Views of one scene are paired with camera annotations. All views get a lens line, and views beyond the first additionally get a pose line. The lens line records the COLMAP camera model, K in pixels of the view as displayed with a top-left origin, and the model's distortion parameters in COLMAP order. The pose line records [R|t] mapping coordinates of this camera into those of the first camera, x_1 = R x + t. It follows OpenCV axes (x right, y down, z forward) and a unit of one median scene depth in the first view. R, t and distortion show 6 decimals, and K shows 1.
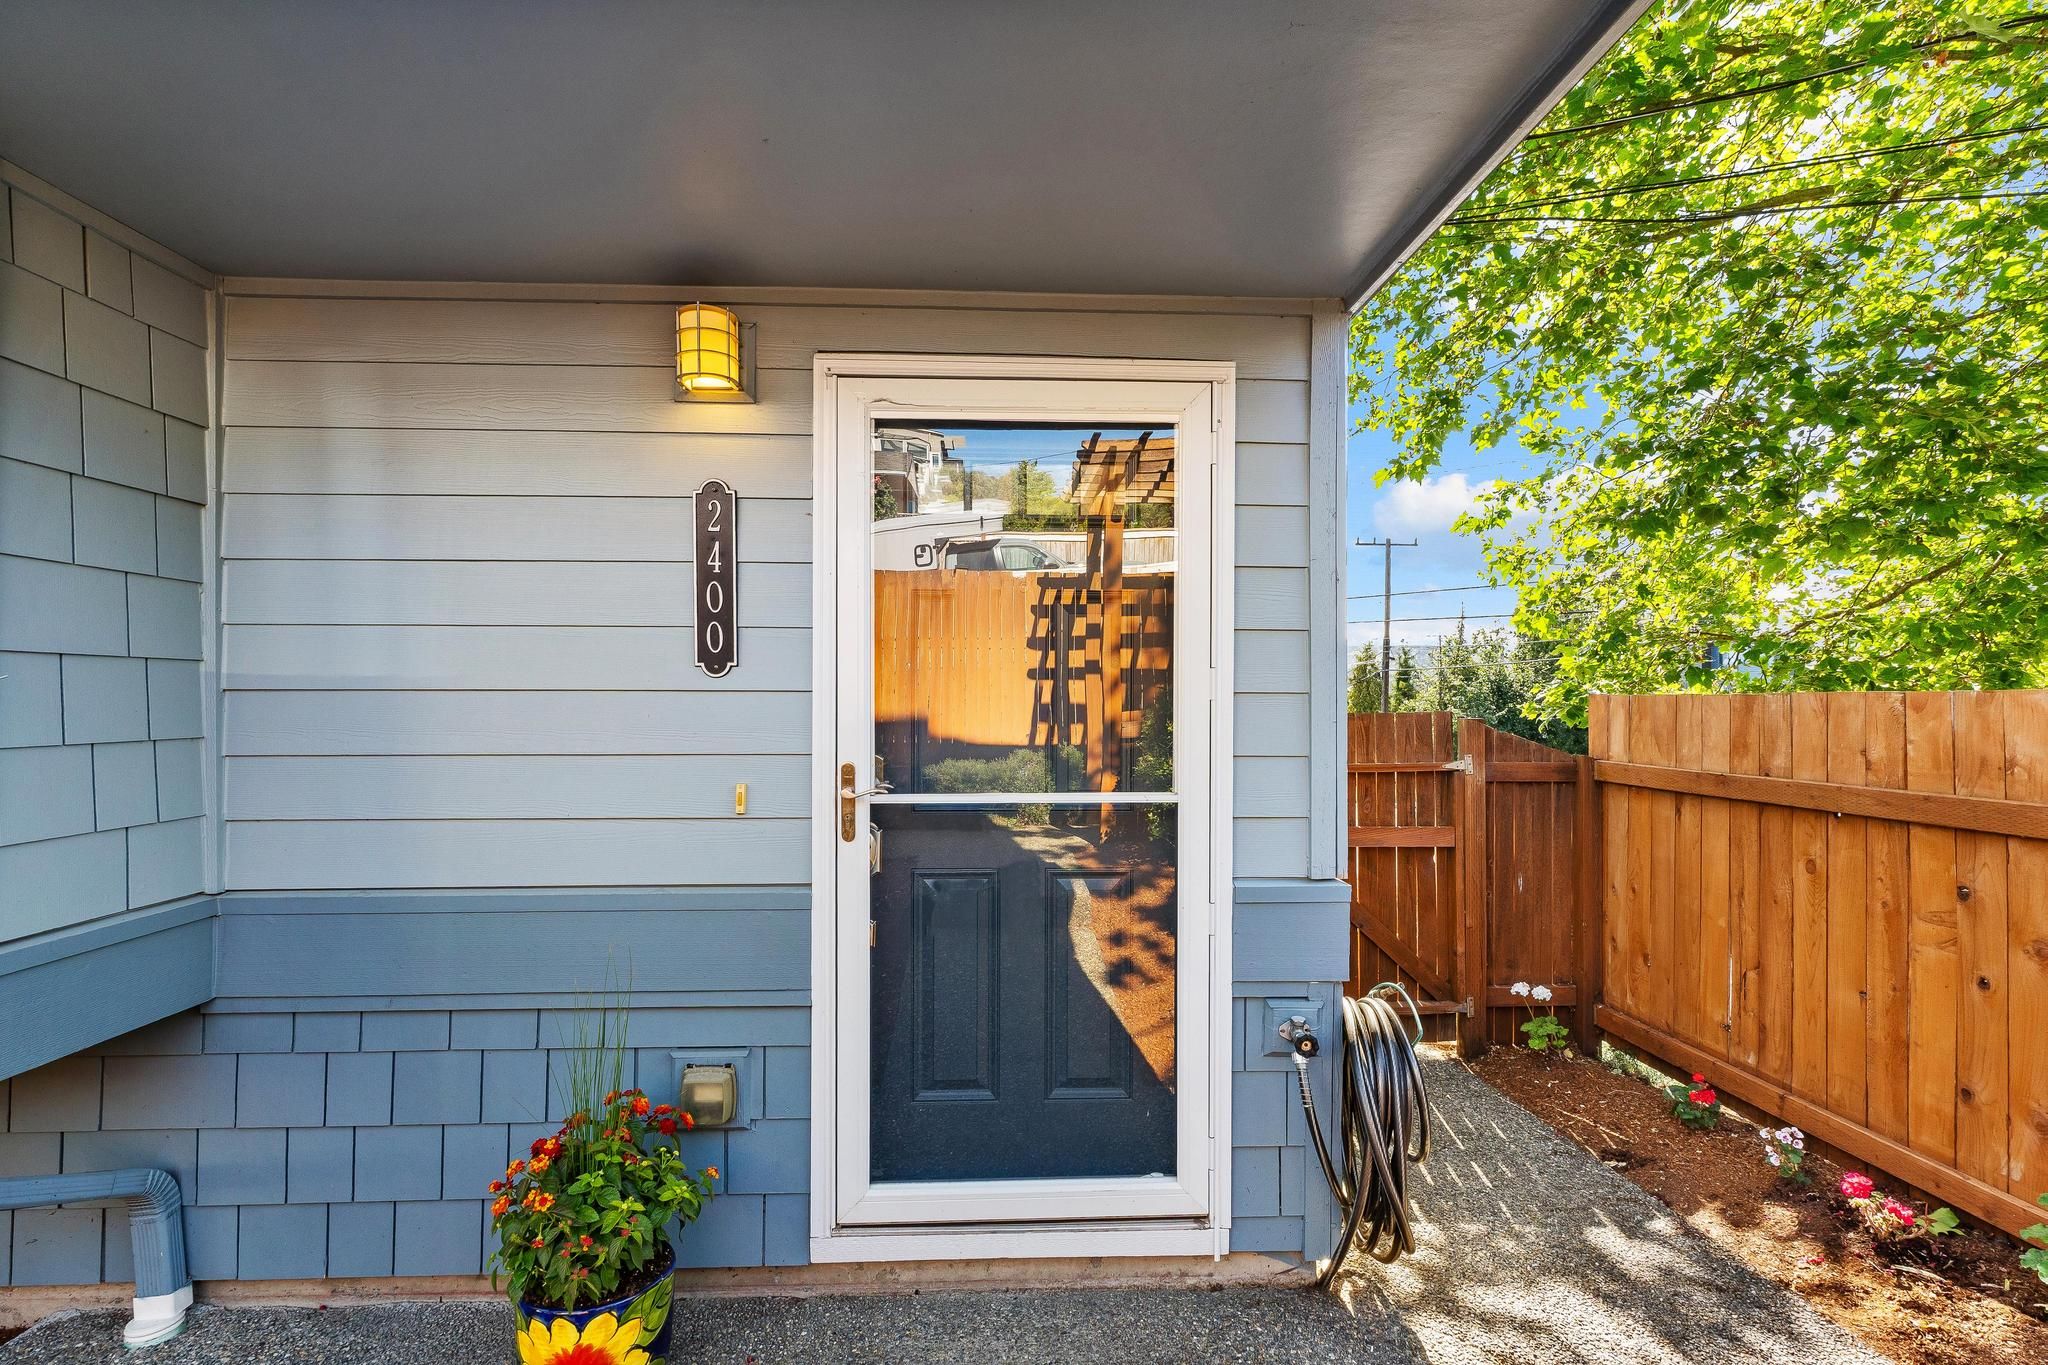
lens RADIAL K [[984.9, 0, 1053.8], [0, 984.9, 690.7], [0, 0, 1]] dist [0.001478, -0.000046]
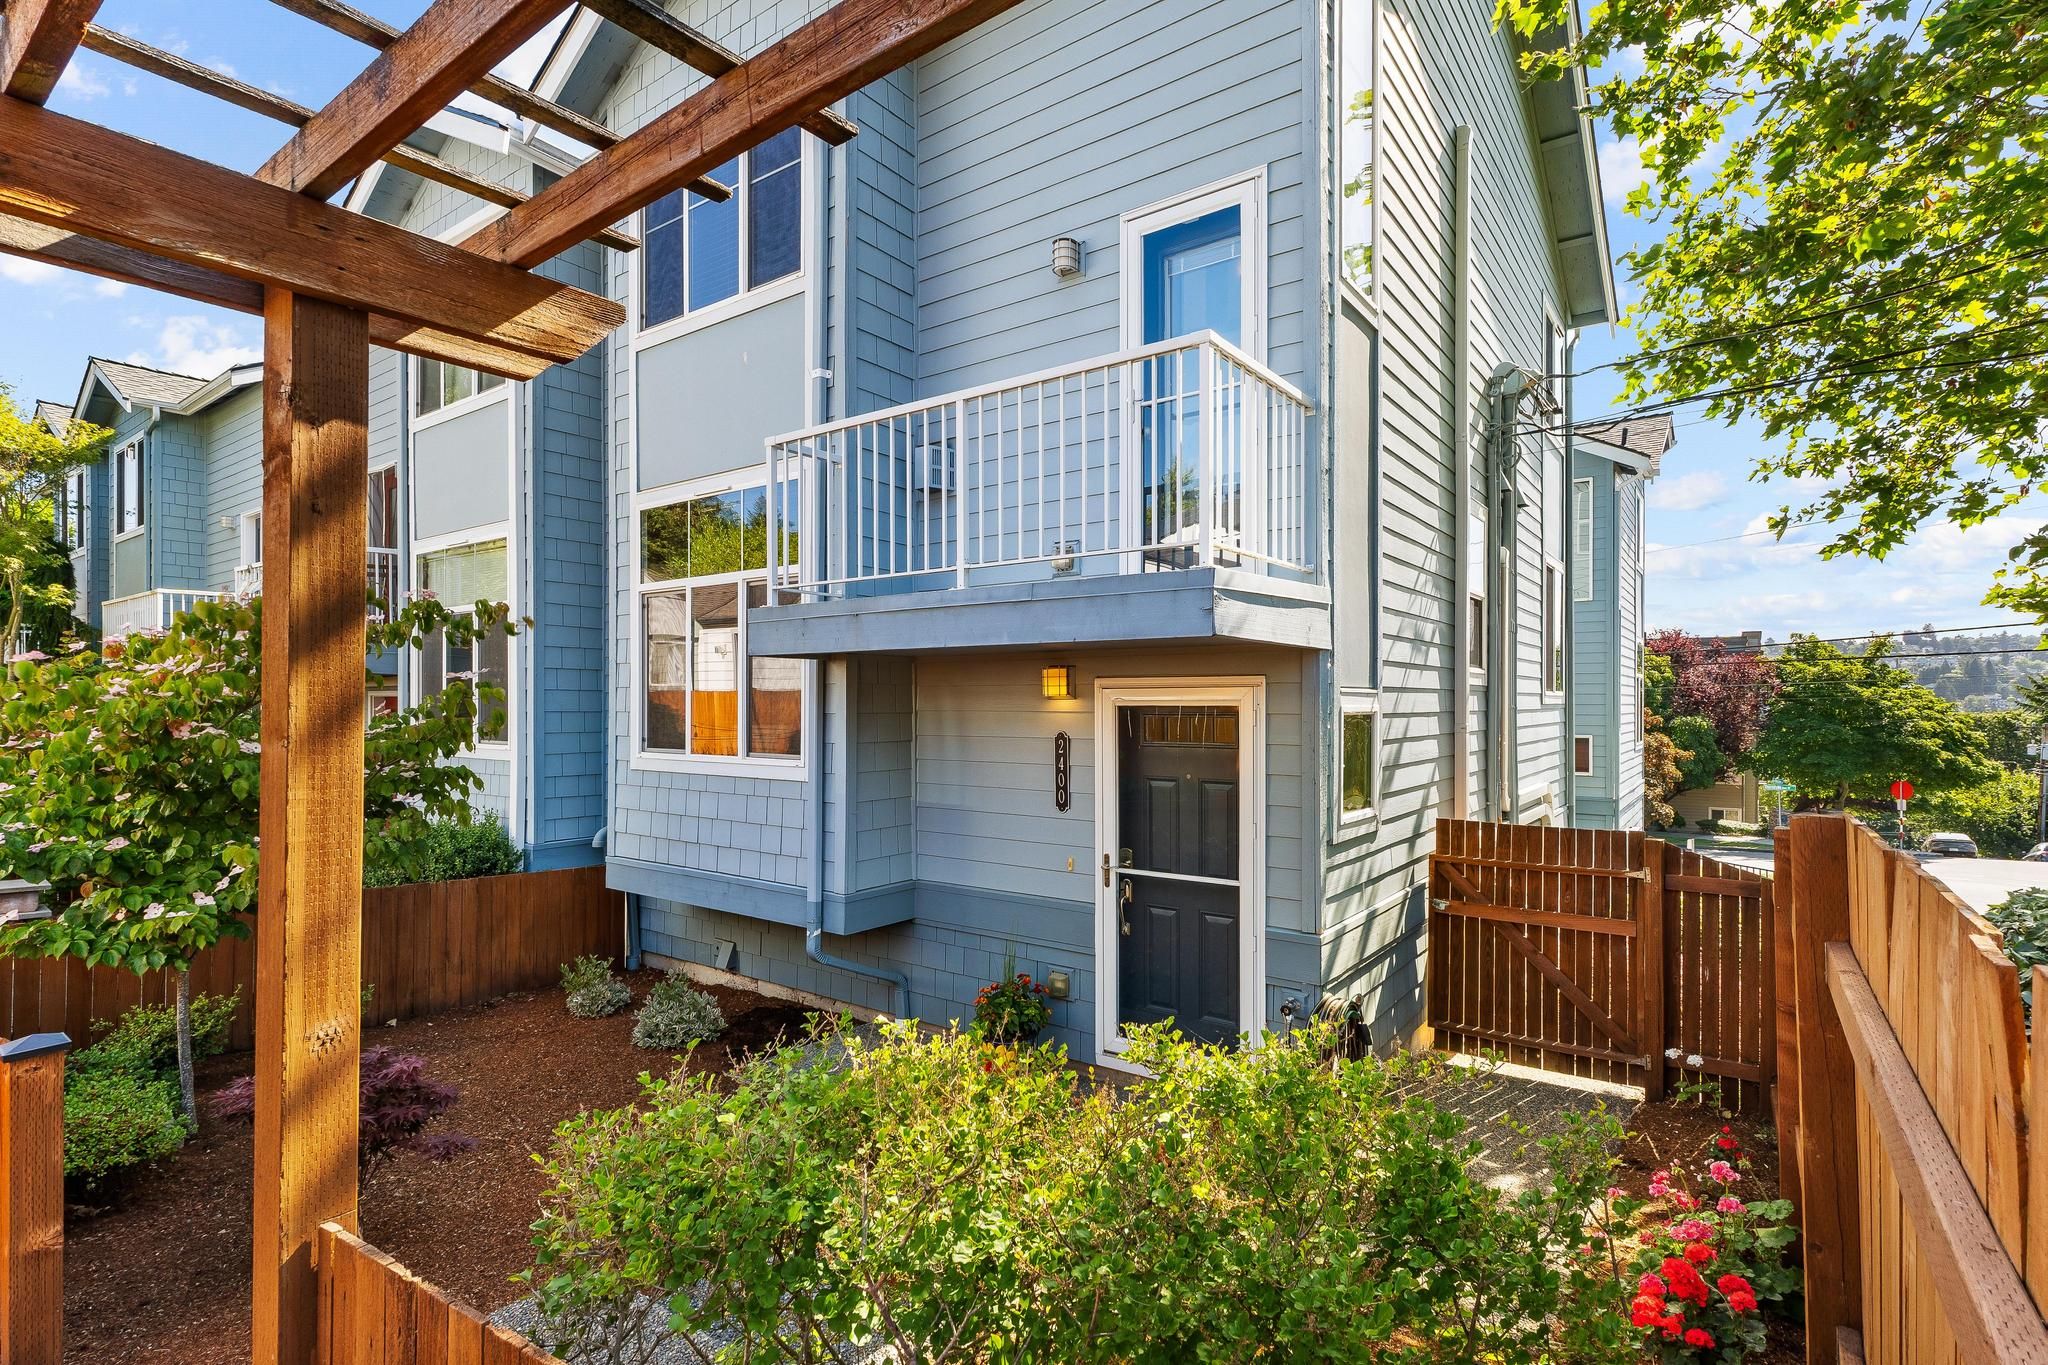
lens RADIAL K [[984.9, 0, 1039.9], [0, 984.9, 724.2], [0, 0, 1]] dist [0.001478, -0.000046]
pose [[0.780244, 0.007631, -0.625428, 1.122050], [0.005103, 0.999815, 0.018565, -0.277209], [0.625454, -0.017676, 0.780061, -0.911861]]
